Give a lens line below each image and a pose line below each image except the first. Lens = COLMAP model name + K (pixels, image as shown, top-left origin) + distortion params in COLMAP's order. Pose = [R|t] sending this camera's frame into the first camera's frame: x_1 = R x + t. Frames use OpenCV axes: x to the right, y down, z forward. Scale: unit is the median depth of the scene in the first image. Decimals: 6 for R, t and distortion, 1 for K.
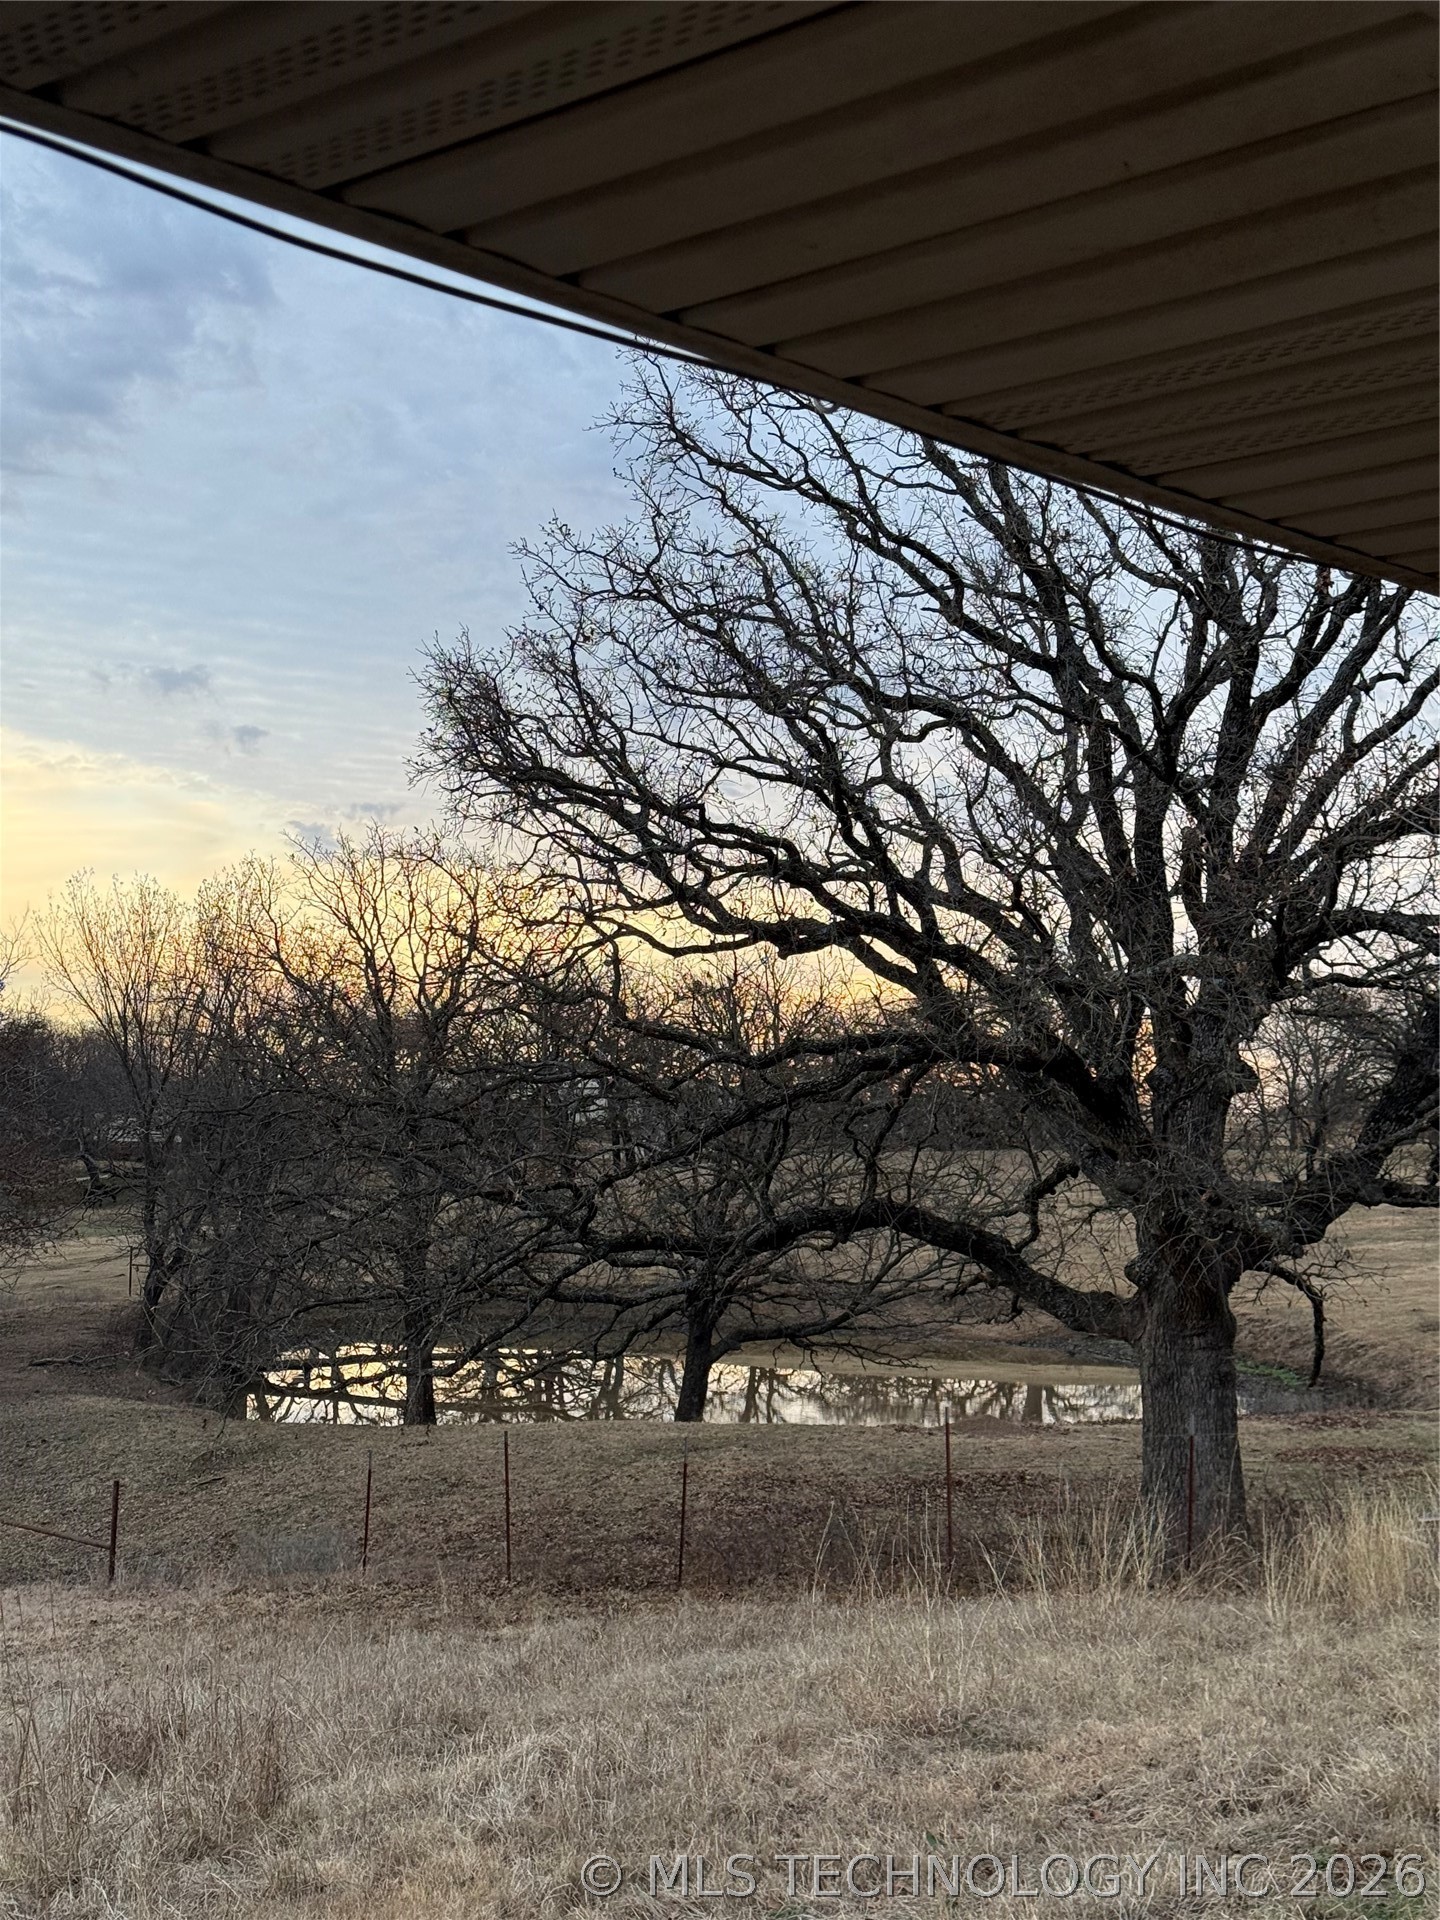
lens RADIAL K [[2731.8, 0, 721.9], [0, 2731.8, 958.8], [0, 0, 1]] dist [0.230123, 0.000000]
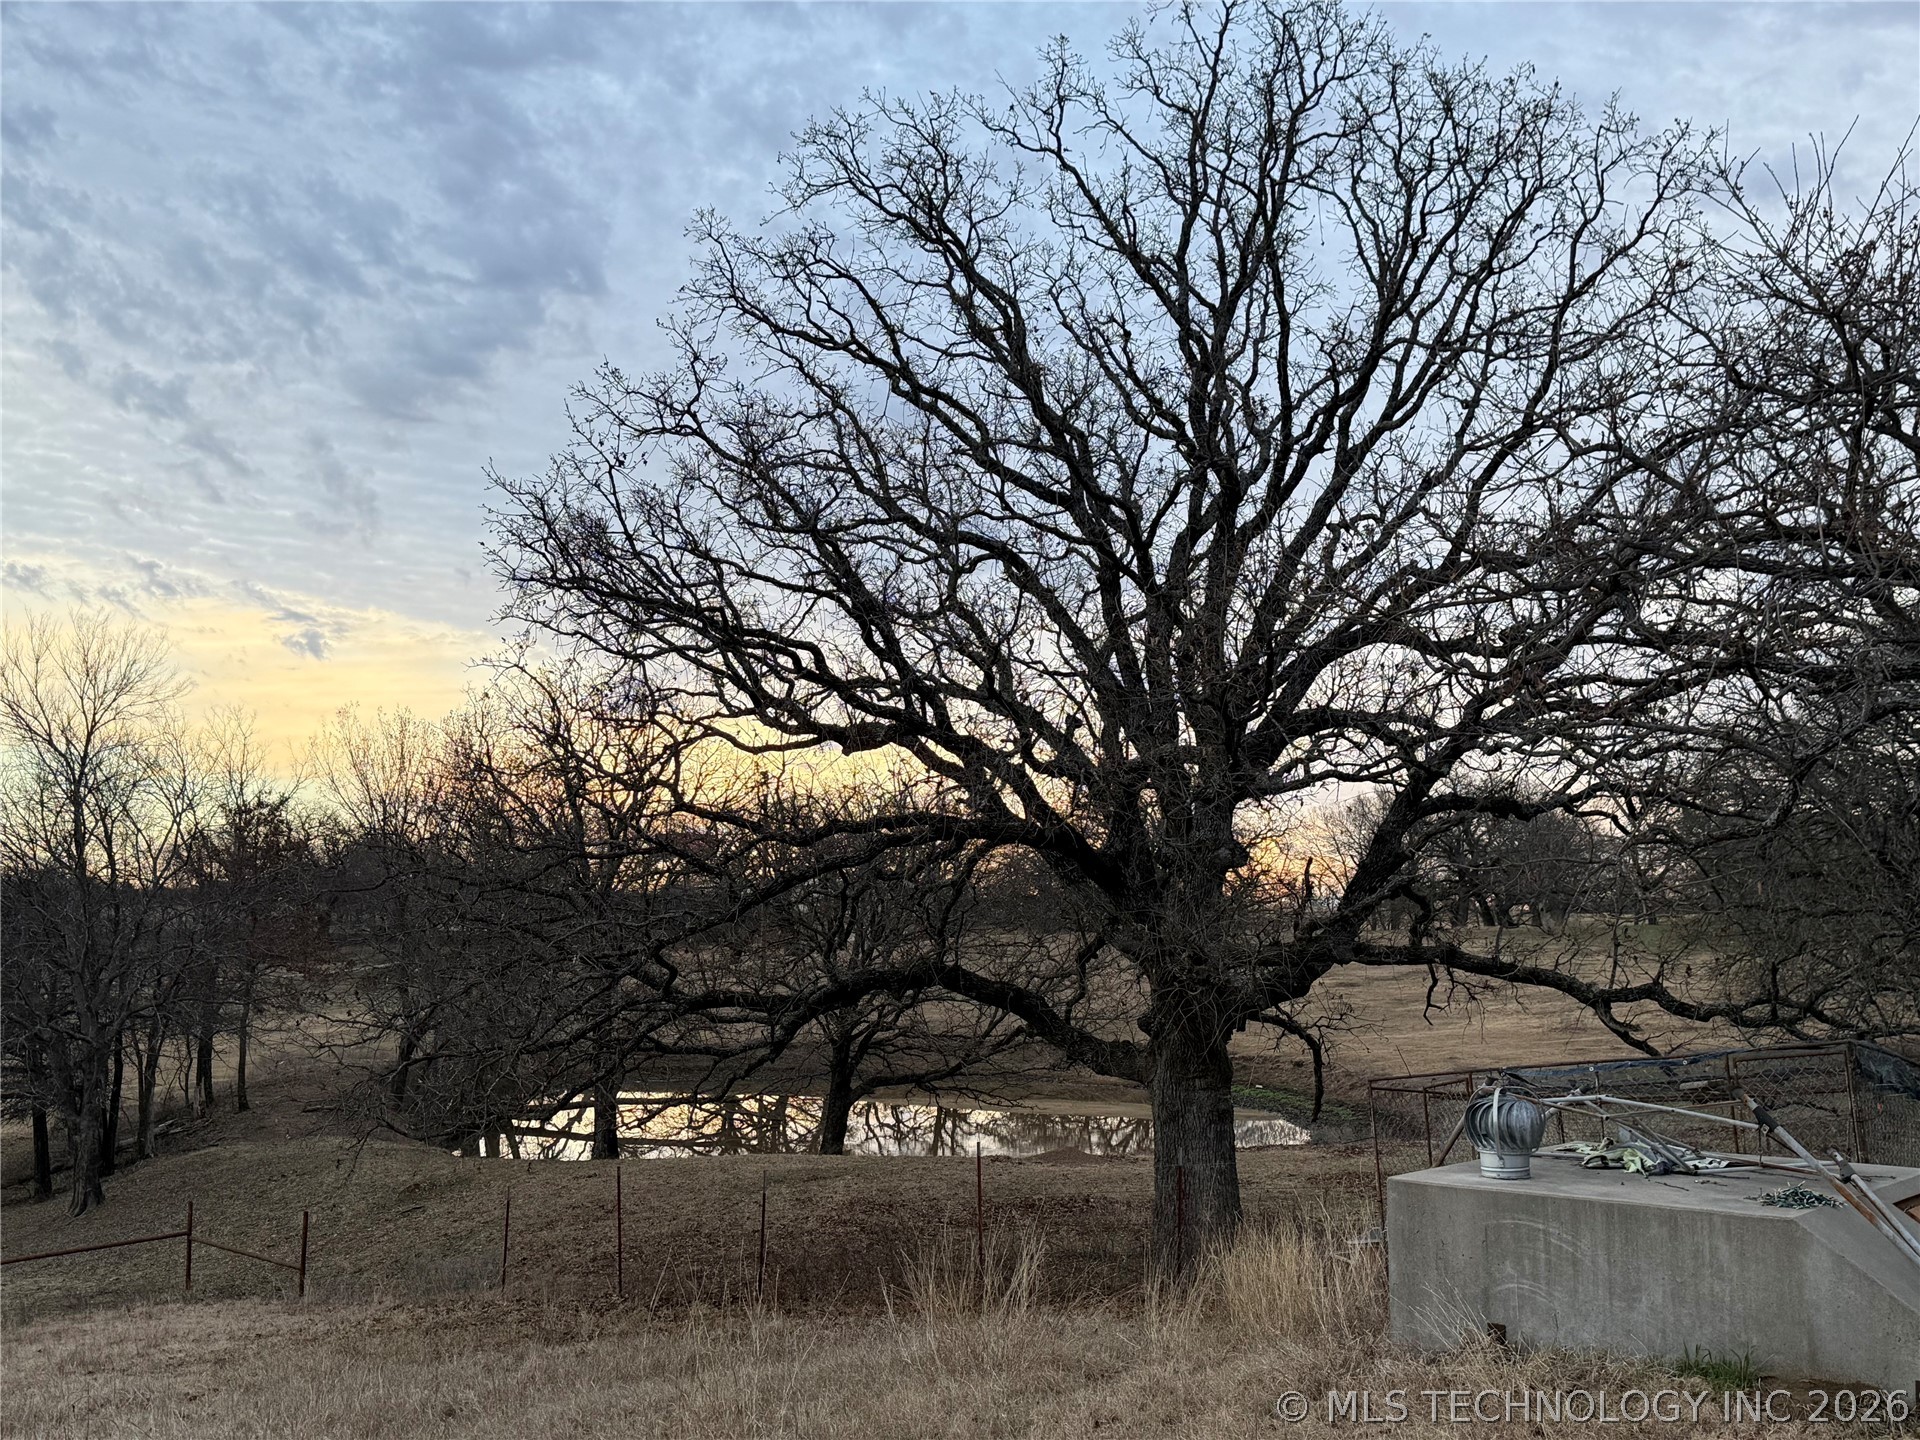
lens RADIAL K [[2078.3, 0, 955.1], [0, 2078.3, 724.3], [0, 0, 1]] dist [0.194973, 0.000000]
pose [[0.999941, -0.006415, -0.008786, 0.073954], [0.006116, 0.999418, -0.033555, 0.016189], [0.008997, 0.033500, 0.999398, 0.109414]]
